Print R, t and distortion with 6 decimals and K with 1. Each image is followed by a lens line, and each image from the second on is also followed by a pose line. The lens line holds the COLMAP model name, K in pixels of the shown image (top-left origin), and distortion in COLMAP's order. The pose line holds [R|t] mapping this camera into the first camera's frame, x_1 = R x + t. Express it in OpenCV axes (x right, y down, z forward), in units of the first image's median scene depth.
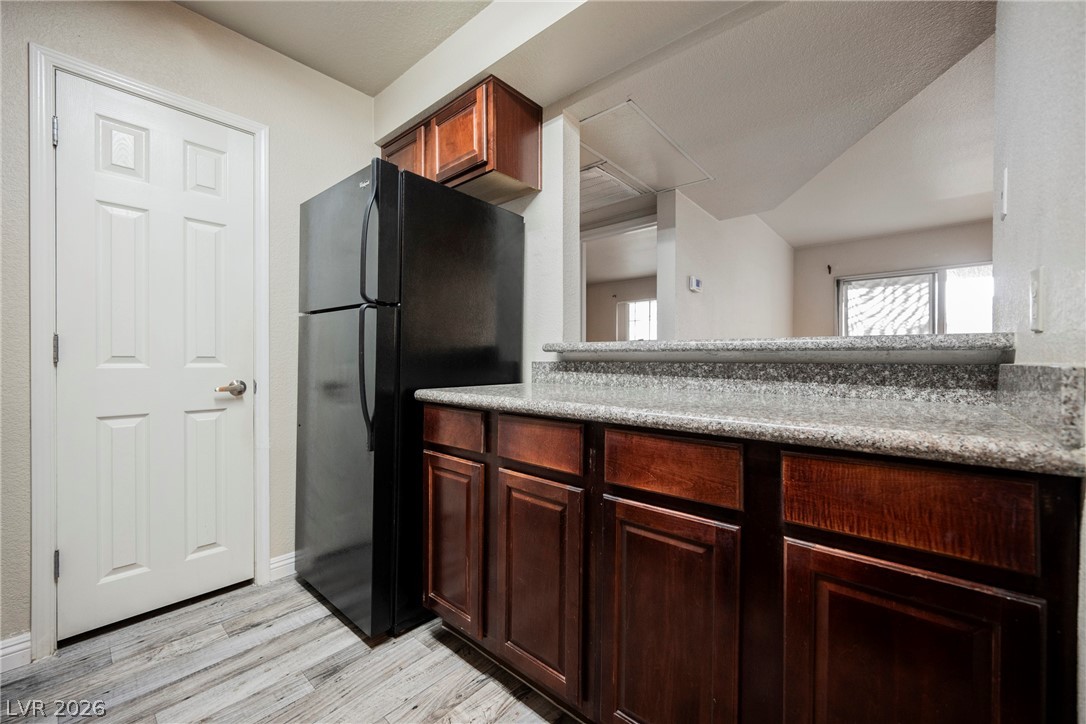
lens RADIAL K [[422.2, 0, 535.0], [0, 422.2, 363.2], [0, 0, 1]] dist [-0.003386, -0.000165]
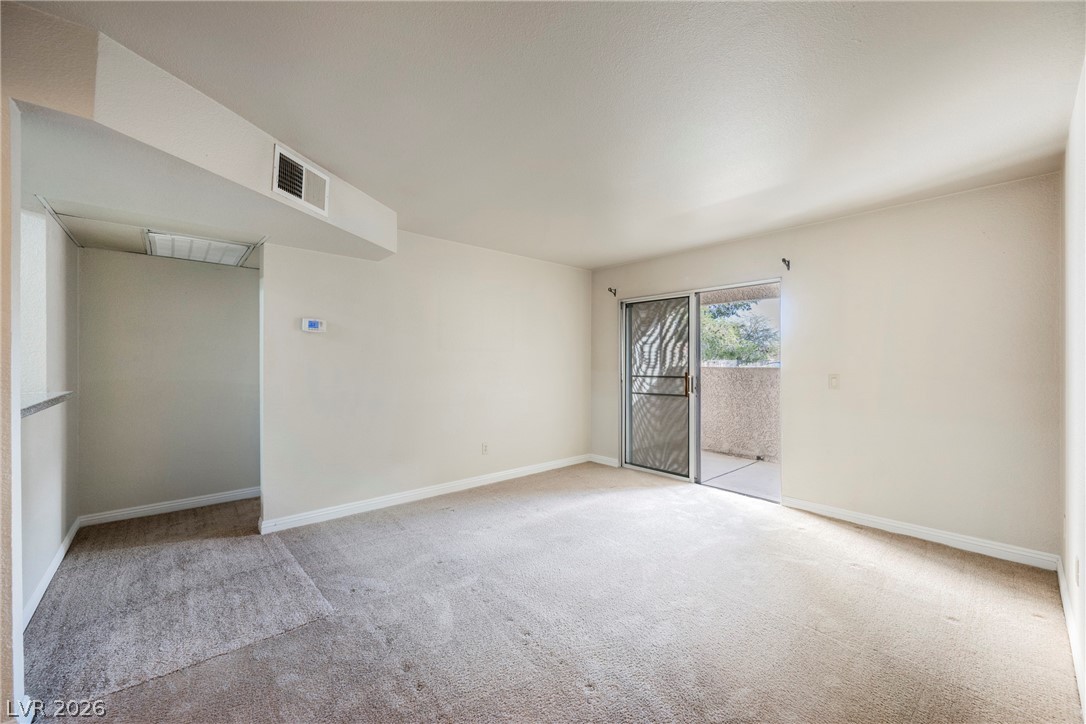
lens RADIAL K [[422.2, 0, 549.7], [0, 422.2, 363.7], [0, 0, 1]] dist [-0.003386, -0.000165]
pose [[0.992635, 0.001612, -0.121135, 2.038947], [-0.001631, 0.999999, -0.000058, -0.161349], [0.121135, 0.000255, 0.992636, -0.012143]]
